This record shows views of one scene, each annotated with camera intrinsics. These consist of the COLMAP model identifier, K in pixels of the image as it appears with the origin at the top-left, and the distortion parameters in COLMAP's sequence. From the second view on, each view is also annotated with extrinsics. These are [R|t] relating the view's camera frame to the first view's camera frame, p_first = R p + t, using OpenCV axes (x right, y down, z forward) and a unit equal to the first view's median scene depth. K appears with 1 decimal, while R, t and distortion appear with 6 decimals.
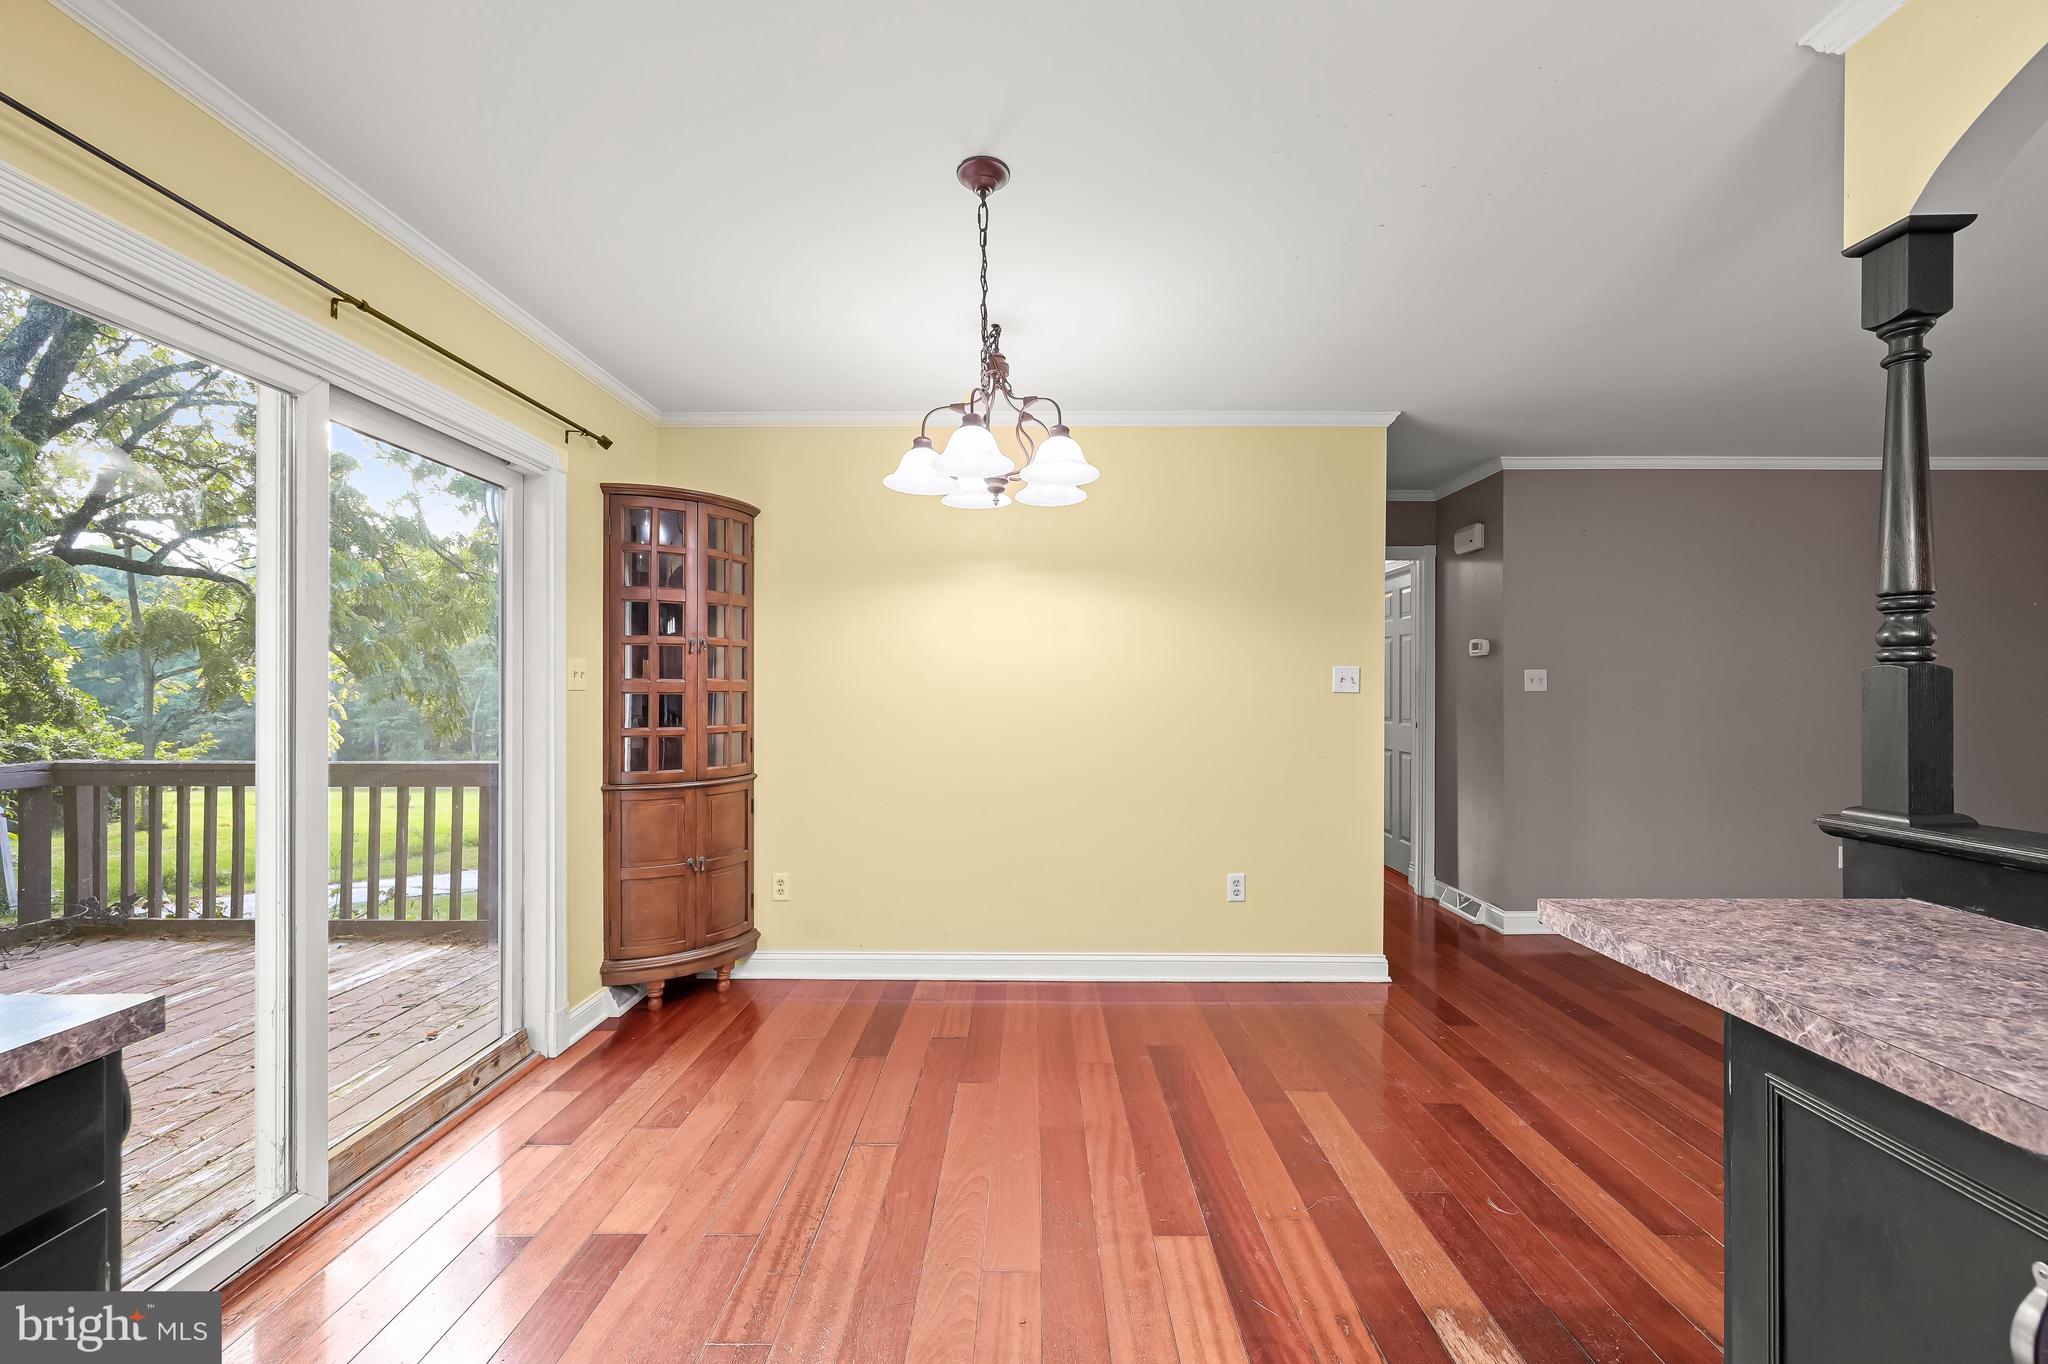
lens RADIAL K [[805.7, 0, 1038.3], [0, 805.7, 681.3], [0, 0, 1]] dist [0.000692, -0.000010]
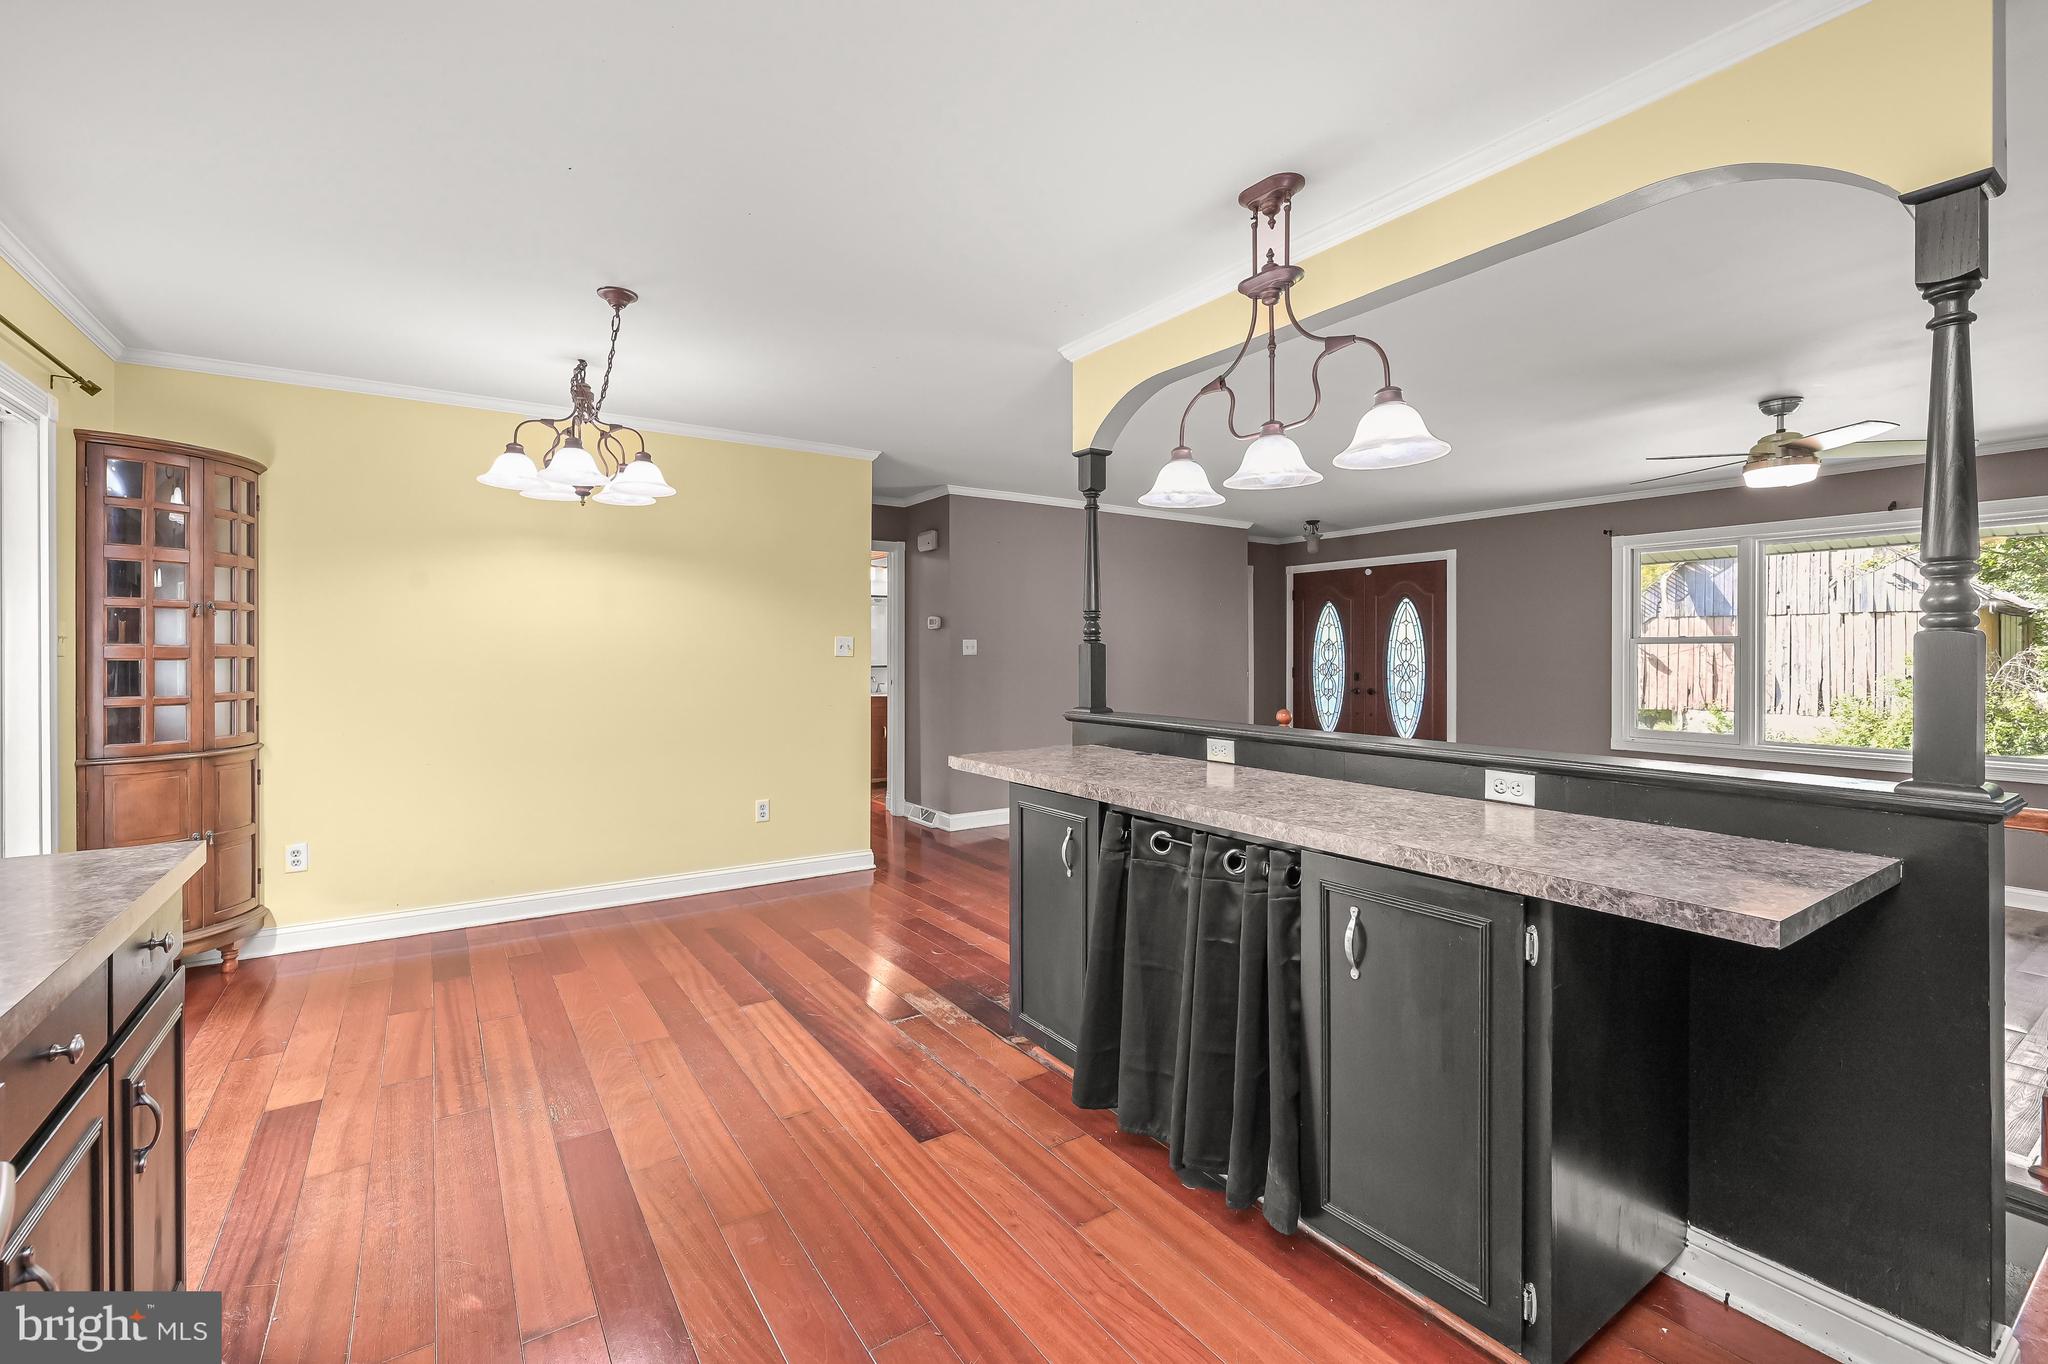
lens RADIAL K [[875.5, 0, 1024.0], [0, 875.5, 682.0], [0, 0, 1]] dist [-0.000888, -0.000076]
pose [[0.829795, -0.019462, 0.557729, -0.239195], [-0.004103, 0.999152, 0.040970, -0.005624], [-0.558053, -0.036286, 0.829012, -0.491479]]
